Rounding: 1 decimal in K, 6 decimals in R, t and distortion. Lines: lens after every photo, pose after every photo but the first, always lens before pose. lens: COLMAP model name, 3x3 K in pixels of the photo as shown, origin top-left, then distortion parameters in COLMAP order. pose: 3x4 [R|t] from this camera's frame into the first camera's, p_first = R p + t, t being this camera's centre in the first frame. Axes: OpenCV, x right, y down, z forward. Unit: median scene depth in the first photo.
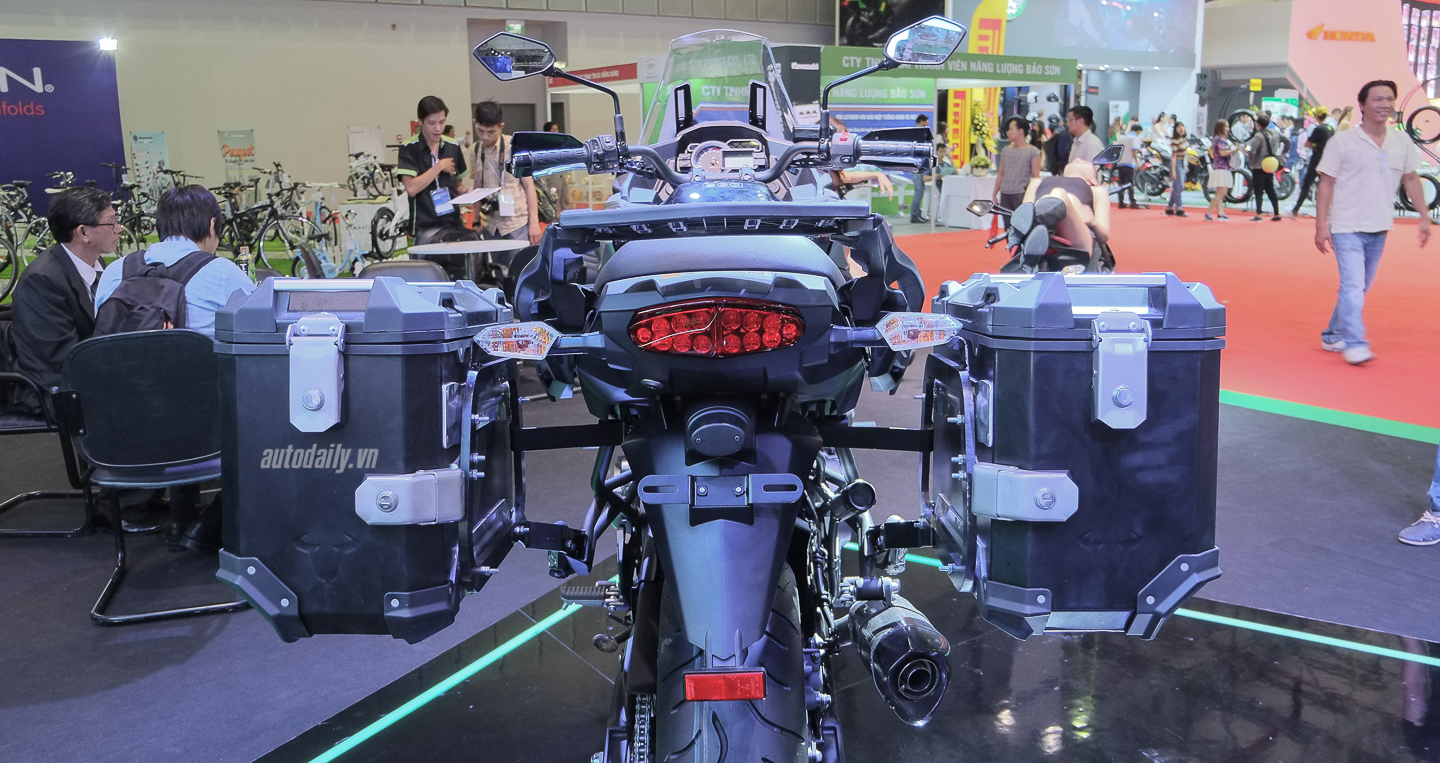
lens RADIAL K [[1171.4, 0, 729.4], [0, 1171.4, 348.6], [0, 0, 1]] dist [-0.006525, -0.000472]
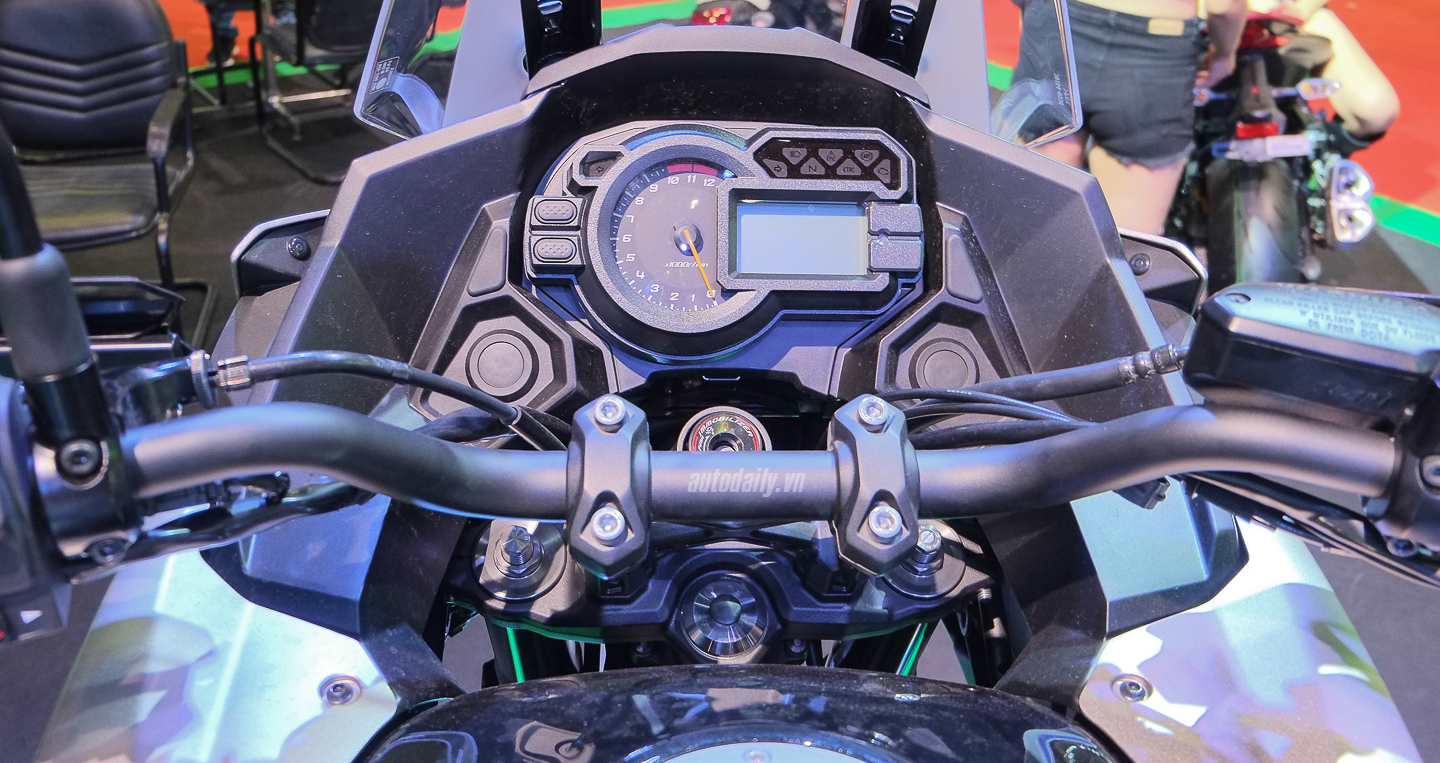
lens RADIAL K [[1319.6, 0, 720.0], [0, 1319.6, 381.5], [0, 0, 1]] dist [0.004649, 0.006535]
pose [[0.997913, 0.036132, 0.053509, -0.019704], [-0.050742, 0.951352, 0.303900, -0.206689], [-0.039926, -0.305981, 0.951200, 0.745100]]
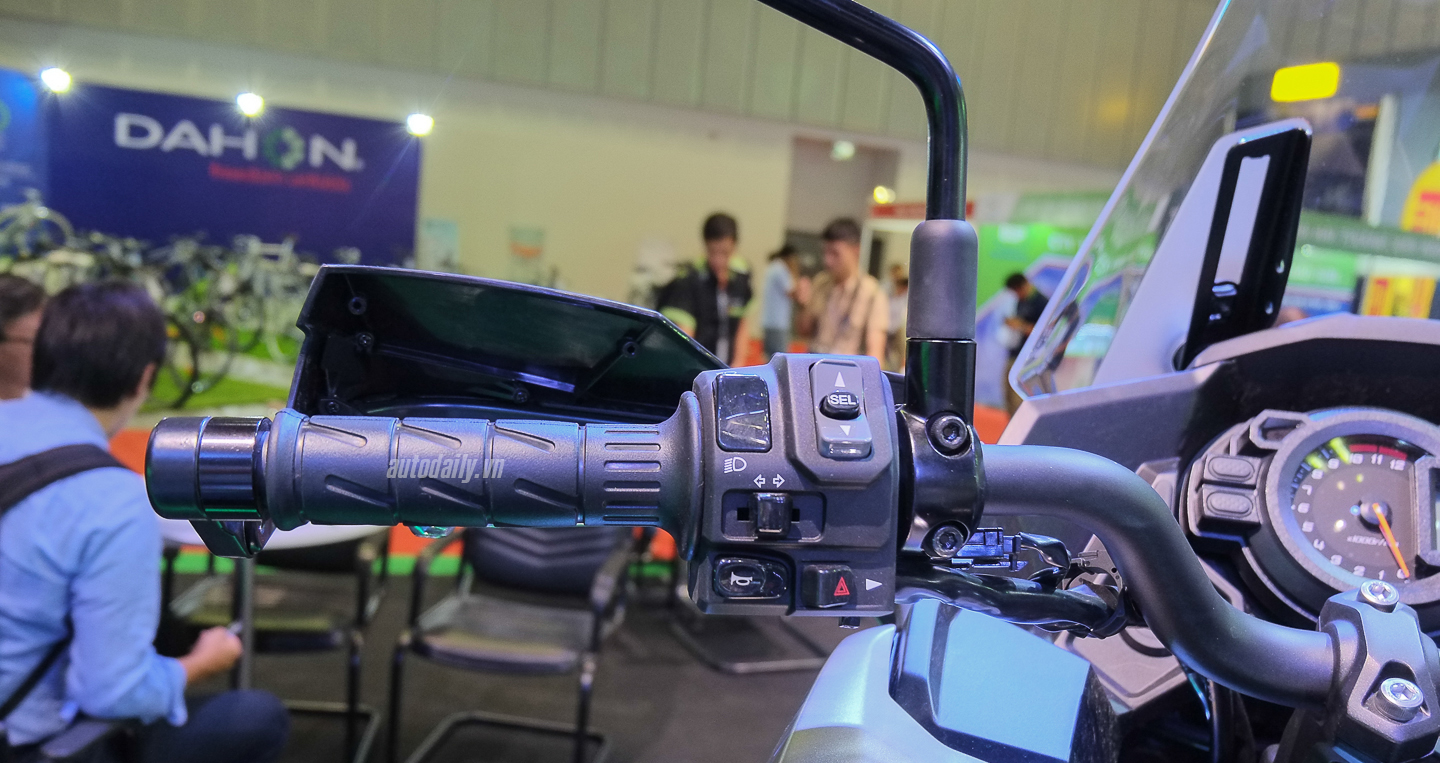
lens RADIAL K [[1319.6, 0, 720.0], [0, 1319.6, 381.5], [0, 0, 1]] dist [0.004649, 0.006535]
pose [[0.959655, 0.135730, -0.246252, -0.069294], [-0.159607, 0.983962, -0.079653, -0.143470], [0.231492, 0.115743, 0.965927, 0.736134]]
